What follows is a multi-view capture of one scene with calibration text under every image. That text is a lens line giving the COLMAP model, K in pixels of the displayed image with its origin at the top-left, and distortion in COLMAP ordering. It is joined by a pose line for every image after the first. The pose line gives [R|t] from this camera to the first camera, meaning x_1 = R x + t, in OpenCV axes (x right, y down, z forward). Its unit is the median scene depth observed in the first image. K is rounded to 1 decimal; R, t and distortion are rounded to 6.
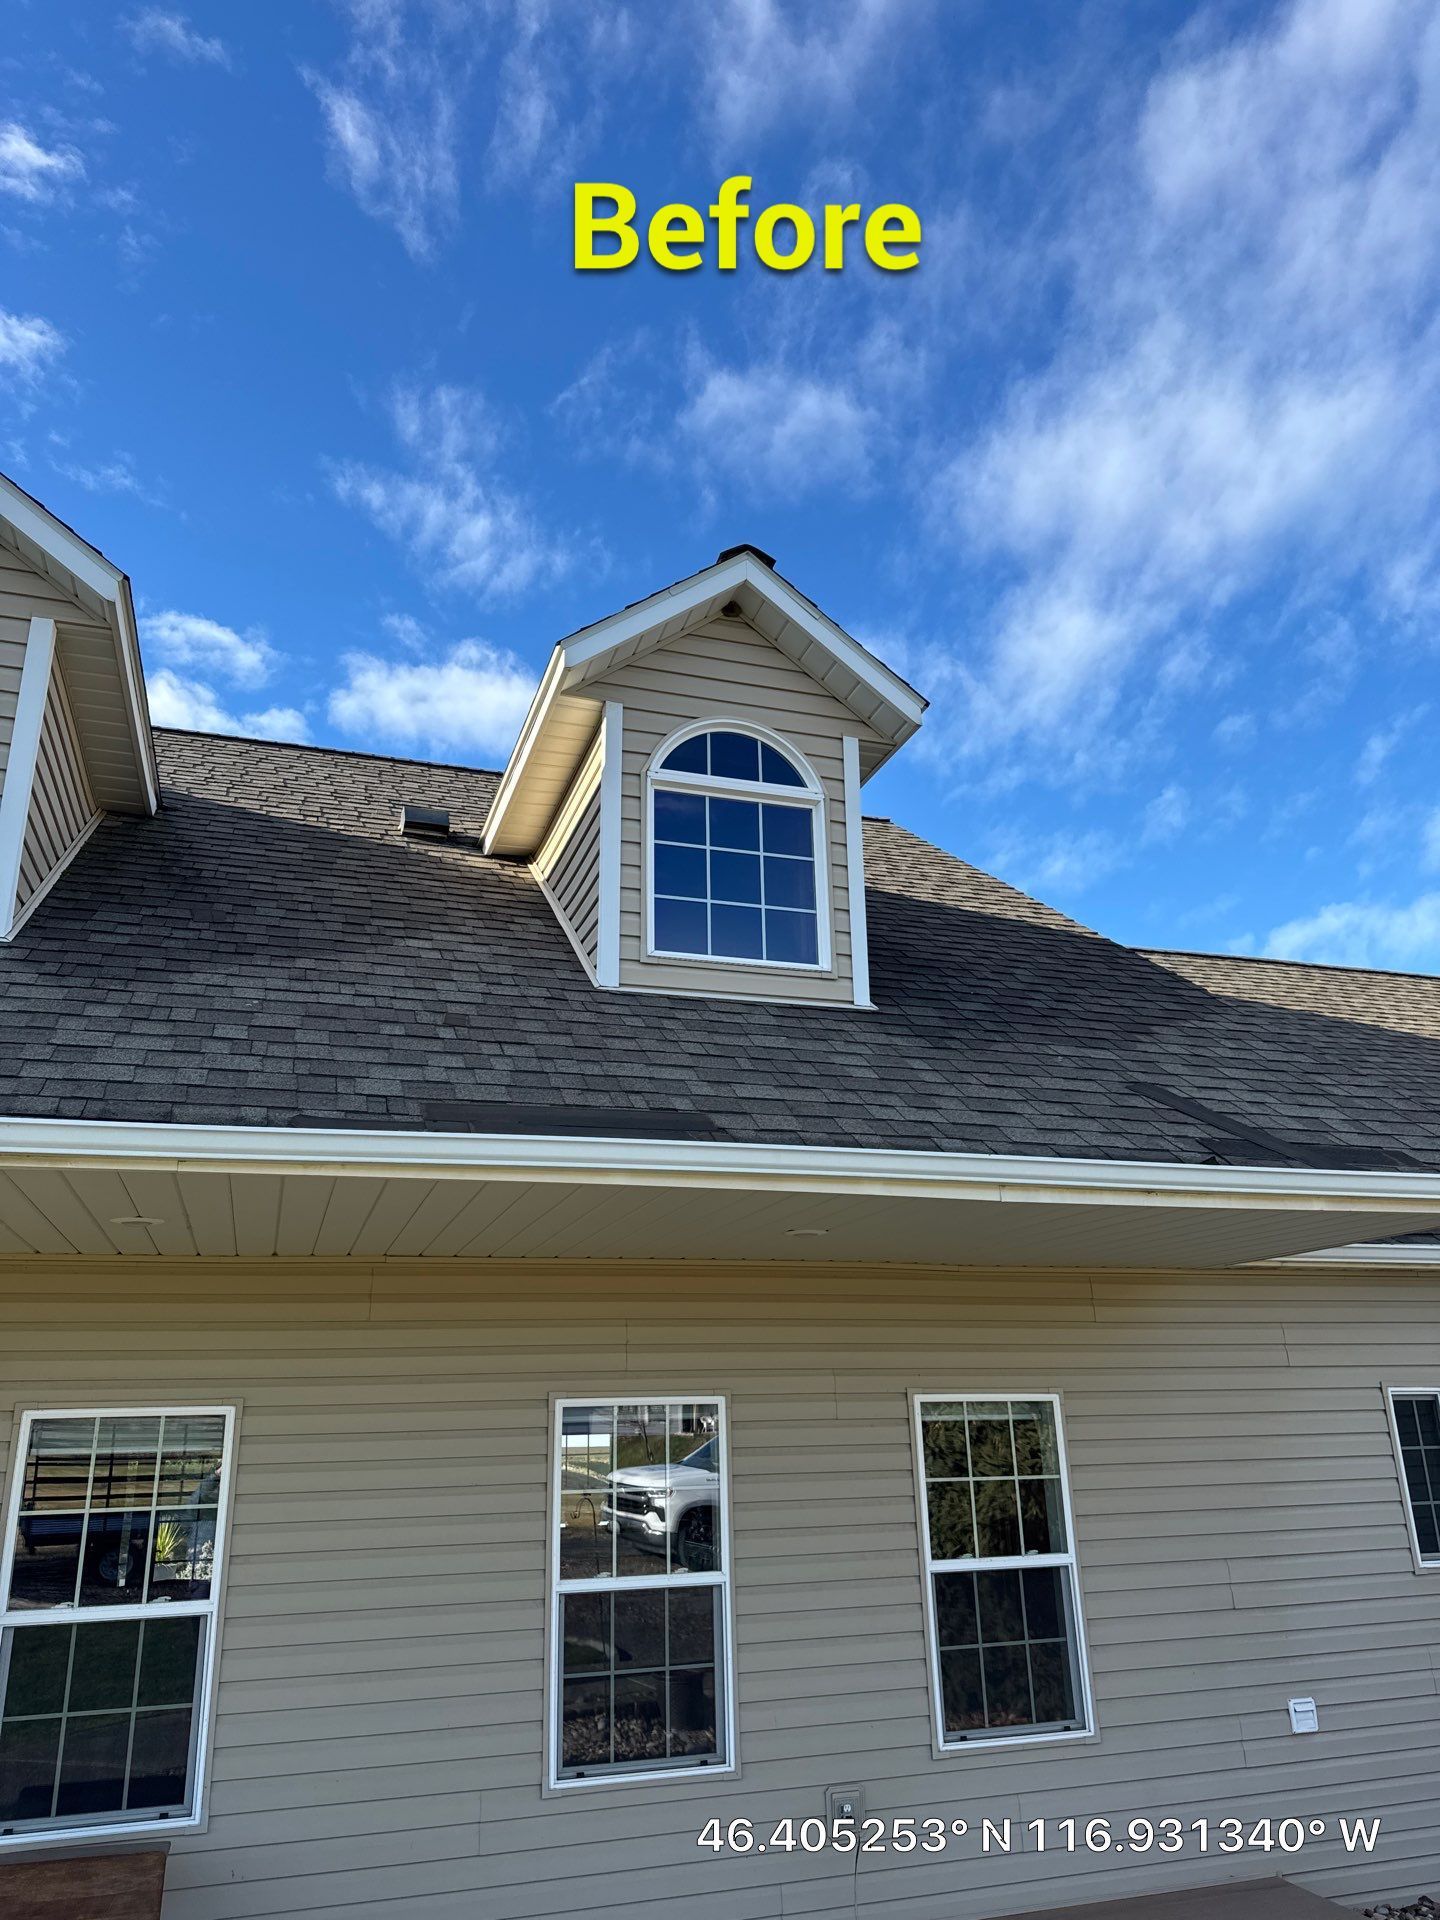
lens RADIAL K [[1350.8, 0, 722.3], [0, 1350.8, 967.4], [0, 0, 1]] dist [0.083733, -0.109426]
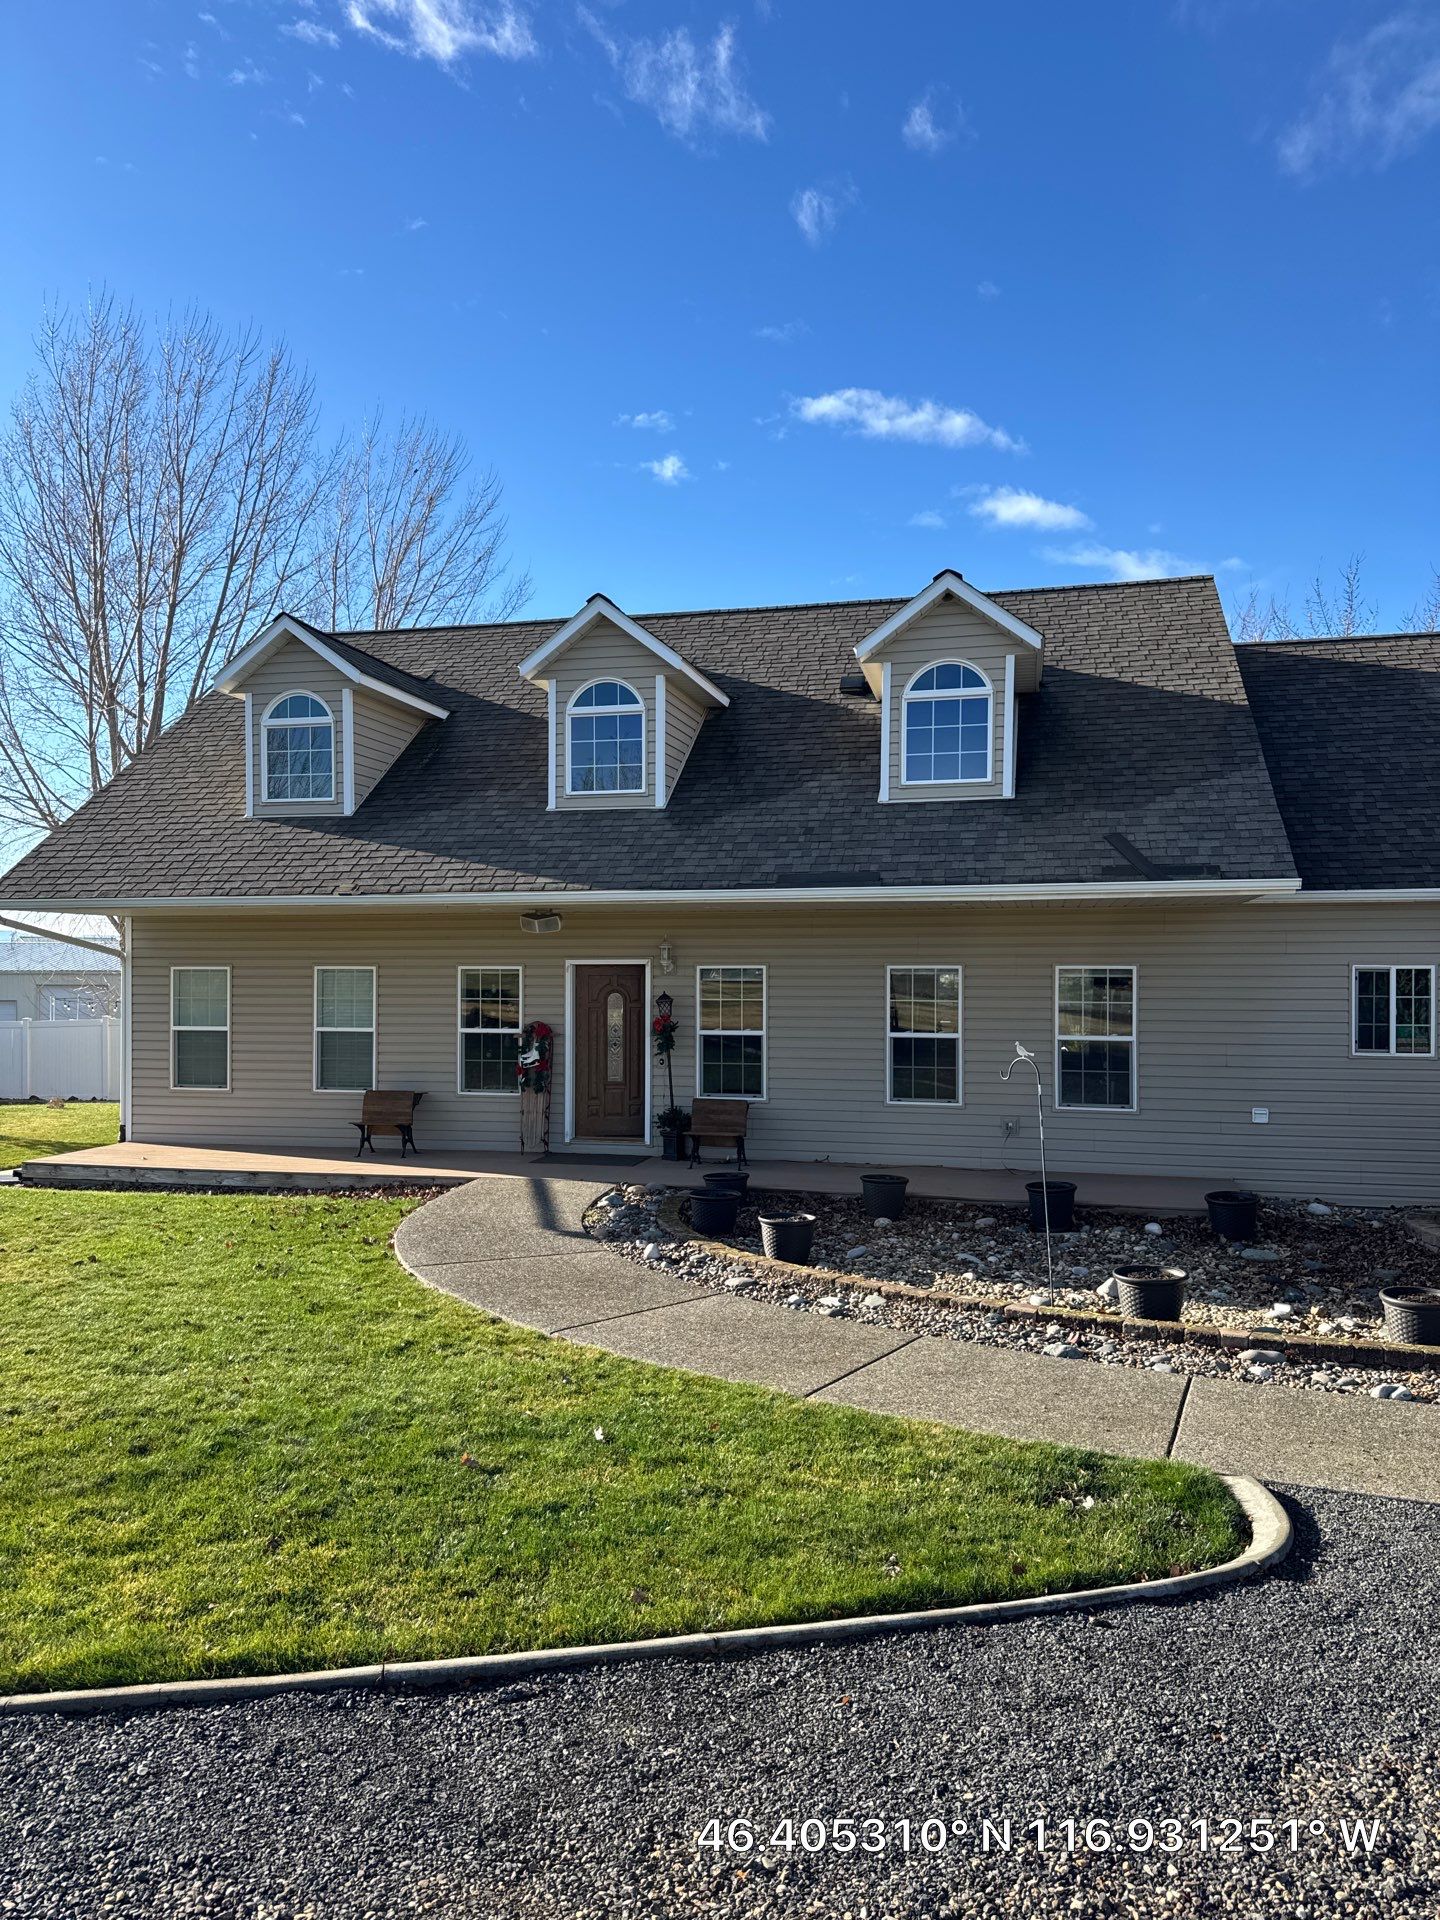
lens RADIAL K [[1369.4, 0, 702.1], [0, 1369.4, 964.4], [0, 0, 1]] dist [0.013167, -0.001591]
pose [[0.846732, 0.021557, -0.531582, 0.837342], [0.152466, 0.947438, 0.281276, -0.395480], [0.509704, -0.319214, 0.798939, -1.048518]]
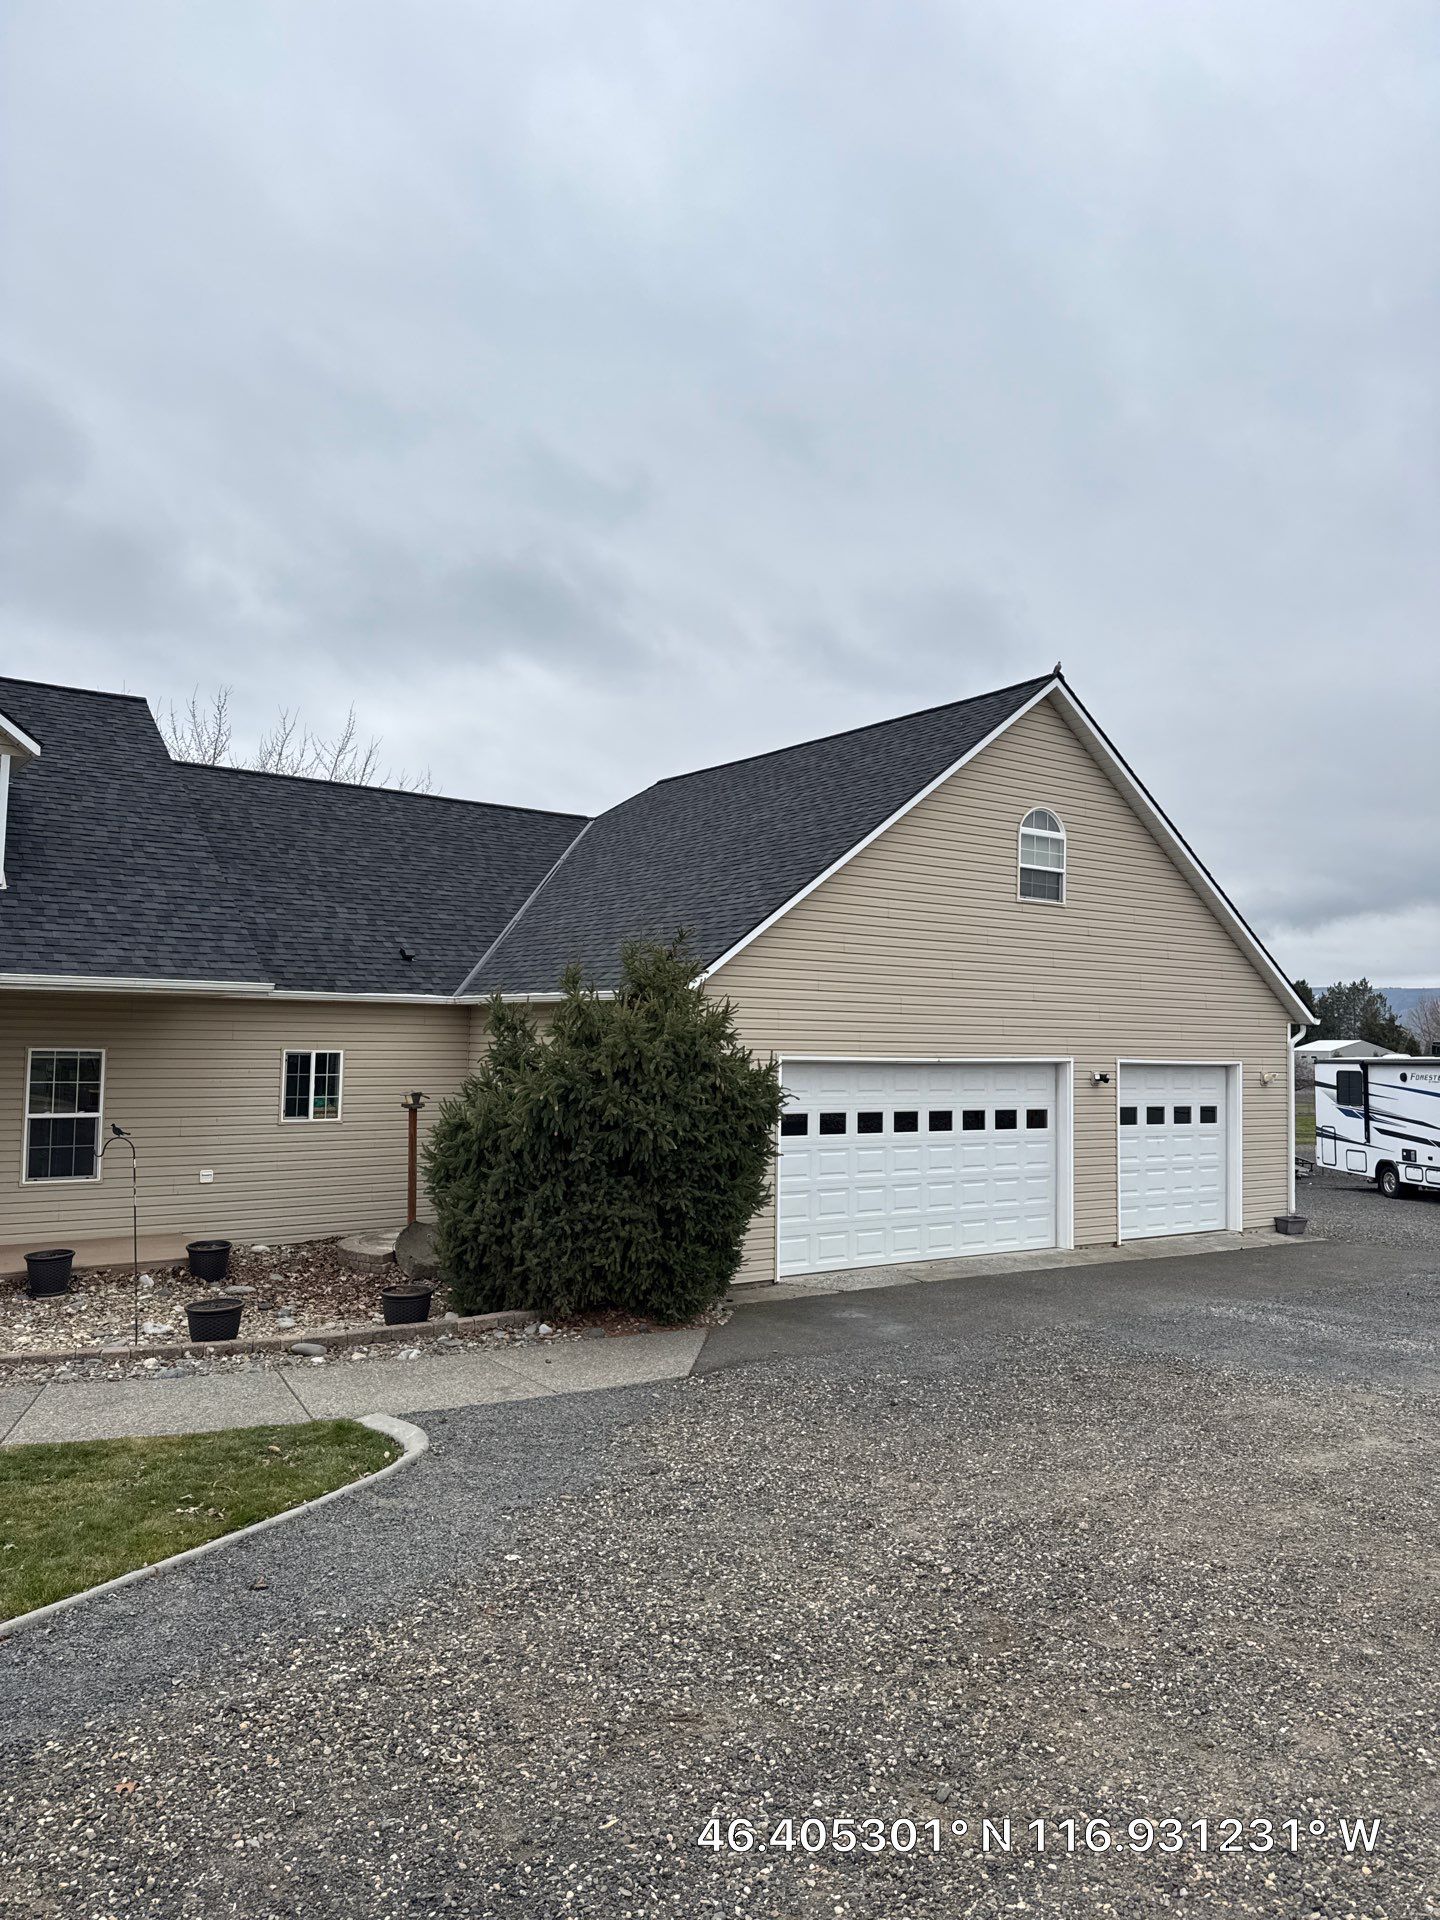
lens RADIAL K [[1345.0, 0, 743.0], [0, 1345.0, 964.3], [0, 0, 1]] dist [0.038161, -0.003701]
pose [[0.947432, 0.057554, 0.314739, 0.568558], [-0.138495, 0.960528, 0.241255, -0.553042], [-0.288431, -0.272163, 0.918006, -1.442571]]
